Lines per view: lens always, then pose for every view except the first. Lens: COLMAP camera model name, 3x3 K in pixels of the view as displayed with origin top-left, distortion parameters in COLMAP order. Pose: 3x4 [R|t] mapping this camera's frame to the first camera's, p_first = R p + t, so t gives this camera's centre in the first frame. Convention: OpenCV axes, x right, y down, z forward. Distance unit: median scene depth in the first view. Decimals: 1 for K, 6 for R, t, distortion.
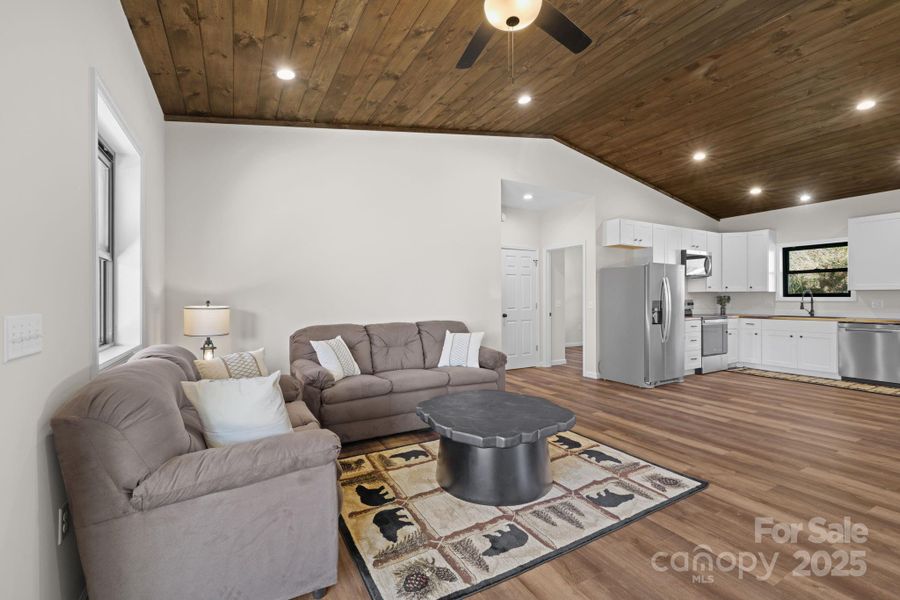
lens RADIAL K [[383.4, 0, 445.3], [0, 383.4, 299.5], [0, 0, 1]] dist [0.001595, 0.000271]
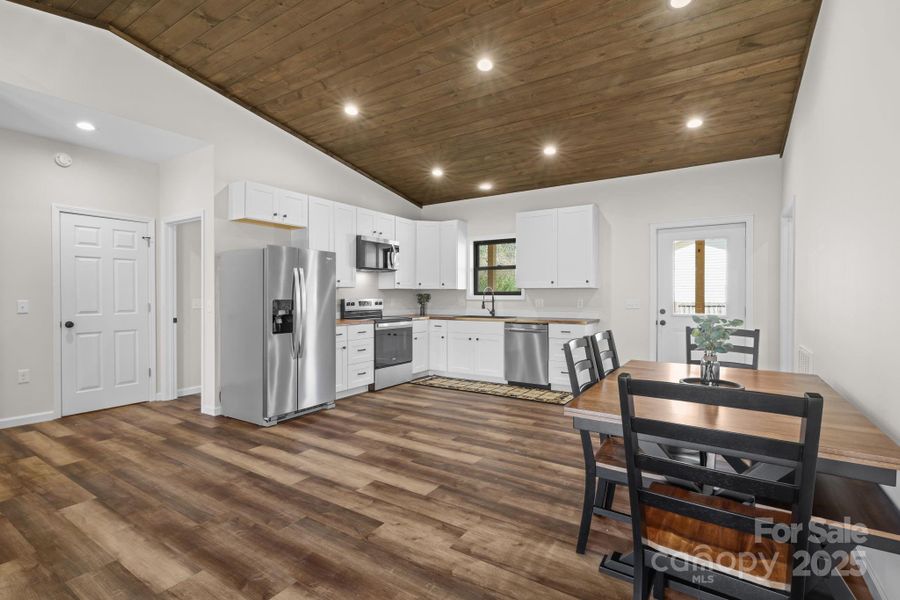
lens RADIAL K [[424.5, 0, 447.3], [0, 424.5, 298.6], [0, 0, 1]] dist [-0.001052, -0.000061]
pose [[0.884523, 0.000255, 0.466497, 0.457548], [-0.001577, 0.999996, 0.002442, -0.001274], [-0.466495, -0.002896, 0.884519, 0.171856]]
